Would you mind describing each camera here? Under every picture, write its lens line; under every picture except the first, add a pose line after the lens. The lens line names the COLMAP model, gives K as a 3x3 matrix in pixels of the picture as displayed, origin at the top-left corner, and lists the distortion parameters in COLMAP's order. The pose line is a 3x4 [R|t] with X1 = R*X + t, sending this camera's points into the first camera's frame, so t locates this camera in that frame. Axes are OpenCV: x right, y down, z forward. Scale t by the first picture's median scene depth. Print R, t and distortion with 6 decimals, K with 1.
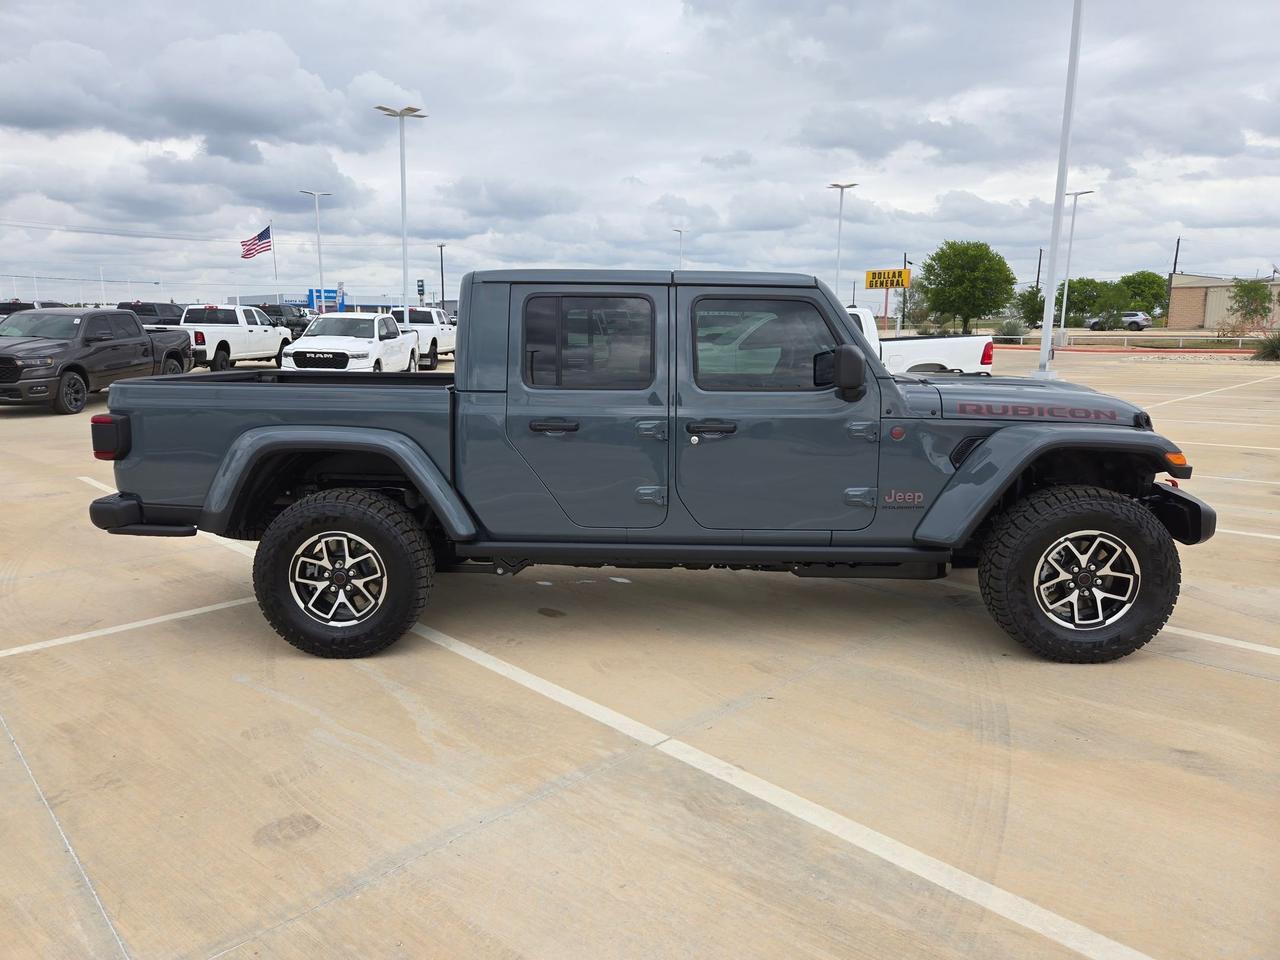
lens RADIAL K [[873.8, 0, 647.6], [0, 873.8, 480.5], [0, 0, 1]] dist [0.046798, -0.031209]
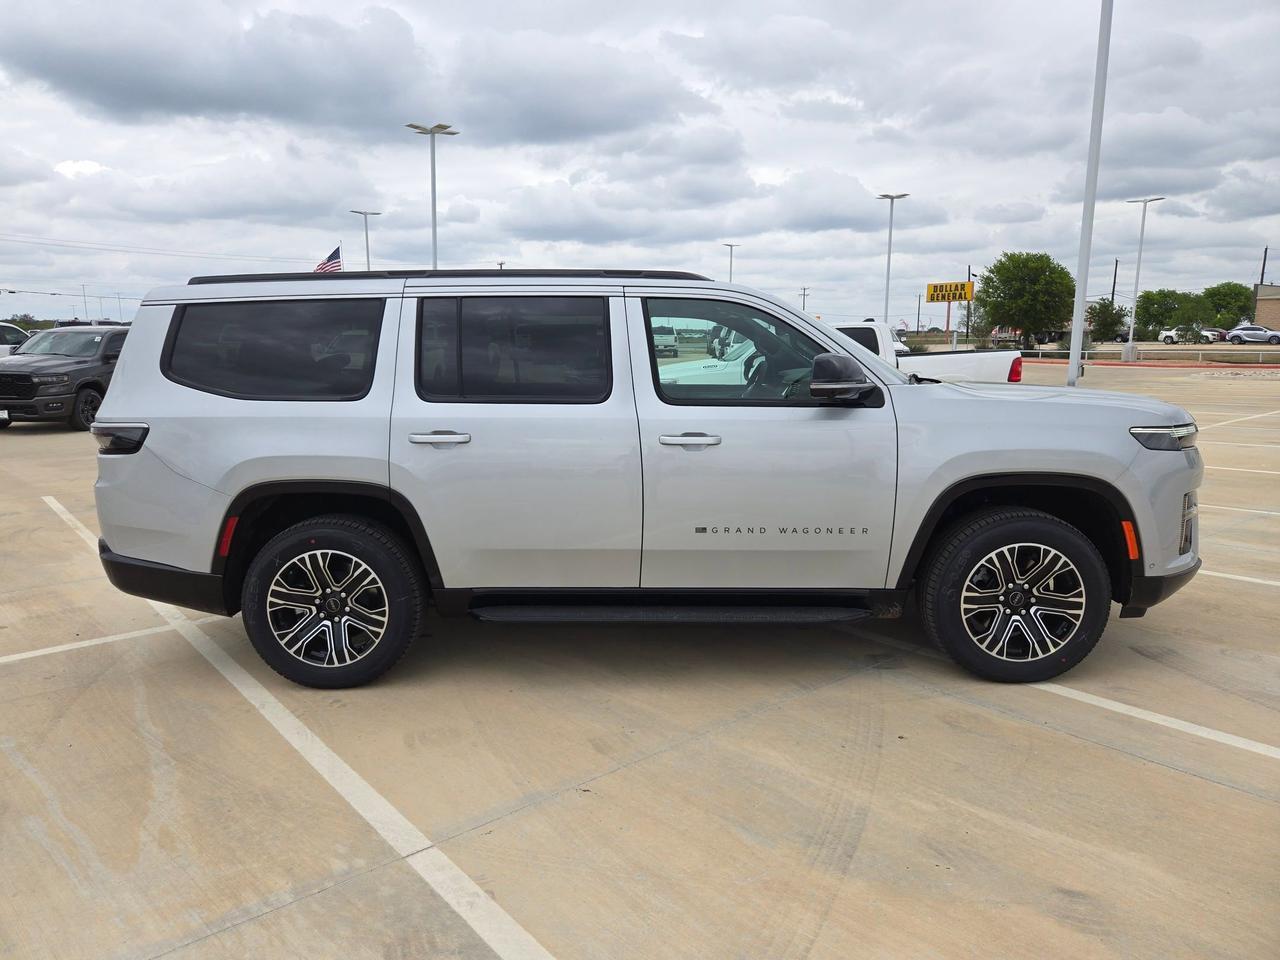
lens RADIAL K [[873.8, 0, 644.9], [0, 873.8, 478.9], [0, 0, 1]] dist [0.046798, -0.031209]
pose [[0.997162, 0.008574, -0.074797, 0.110841], [-0.009977, 0.999781, -0.018400, -0.013384], [0.074623, 0.019094, 0.997029, 0.075460]]
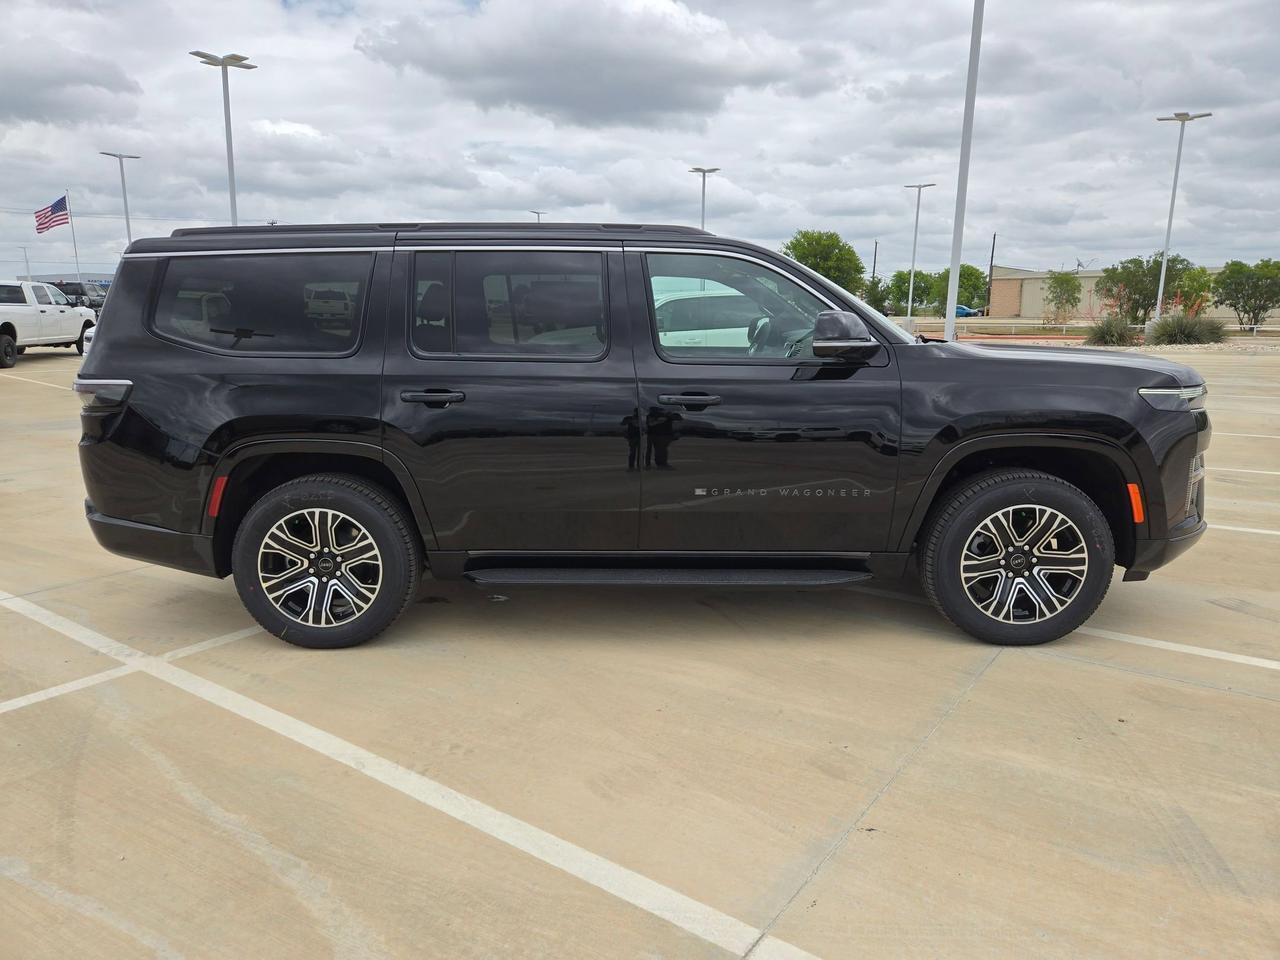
lens RADIAL K [[873.8, 0, 657.3], [0, 873.8, 477.1], [0, 0, 1]] dist [0.046798, -0.031209]
pose [[0.984423, -0.028085, 0.173557, -0.058633], [0.026239, 0.999572, 0.012923, -0.017262], [-0.173846, -0.008168, 0.984739, 0.154369]]
